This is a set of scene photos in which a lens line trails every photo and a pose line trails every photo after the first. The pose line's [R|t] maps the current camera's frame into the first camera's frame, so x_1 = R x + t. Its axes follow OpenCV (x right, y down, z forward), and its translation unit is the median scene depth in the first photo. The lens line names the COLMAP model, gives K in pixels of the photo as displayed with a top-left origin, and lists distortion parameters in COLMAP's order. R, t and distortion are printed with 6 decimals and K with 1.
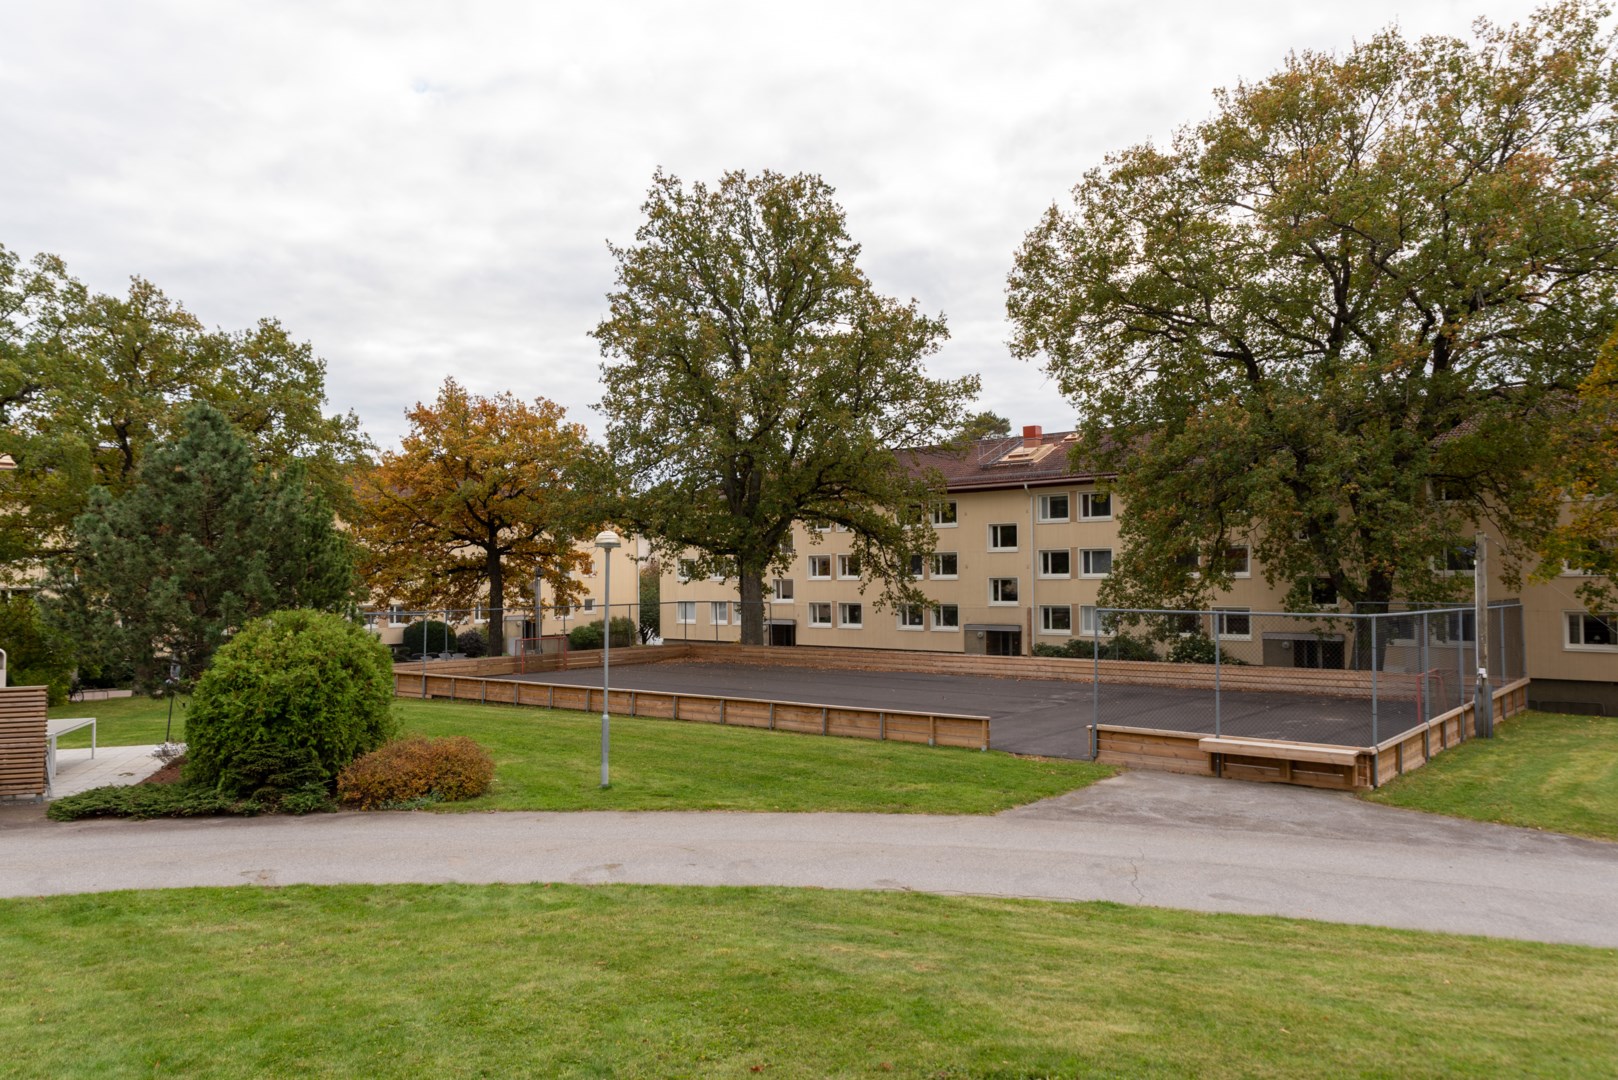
lens RADIAL K [[1094.3, 0, 811.4], [0, 1094.3, 565.8], [0, 0, 1]] dist [0.012346, -0.004115]
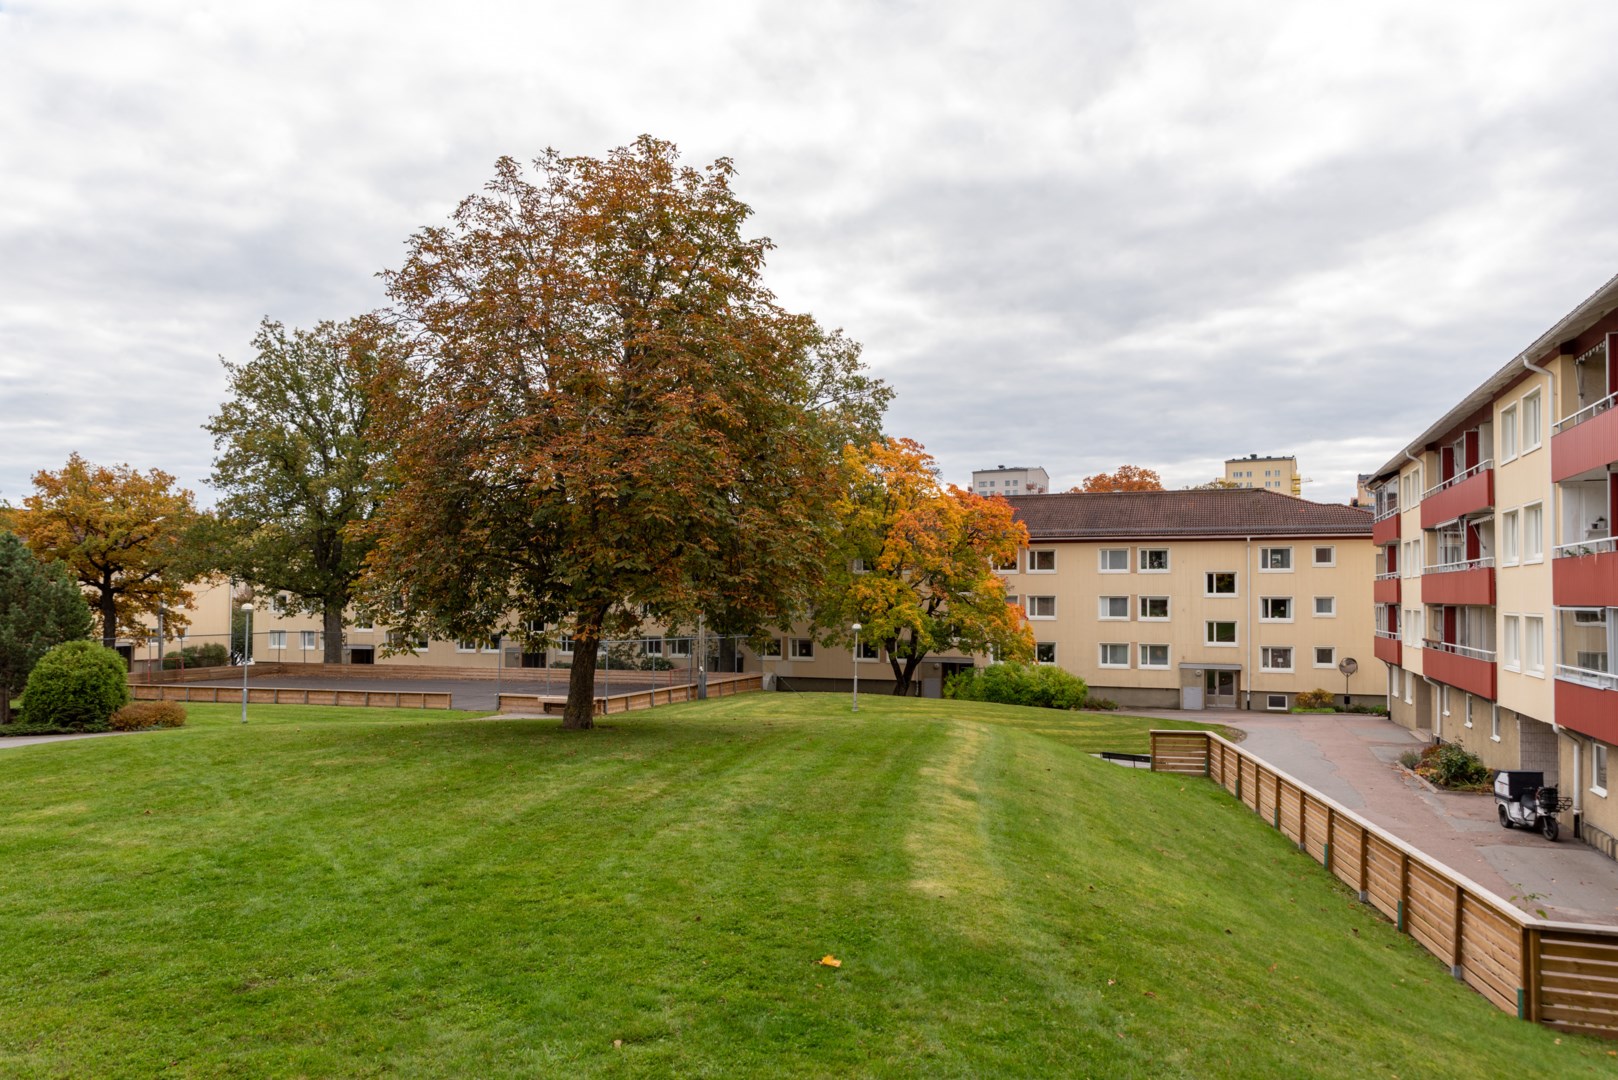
lens RADIAL K [[1094.3, 0, 811.4], [0, 1094.3, 565.8], [0, 0, 1]] dist [0.012346, -0.004115]
pose [[0.941287, 0.020766, 0.336968, 0.043035], [-0.013025, 0.999597, -0.025215, -0.022364], [-0.337355, 0.019345, 0.941179, -0.476245]]
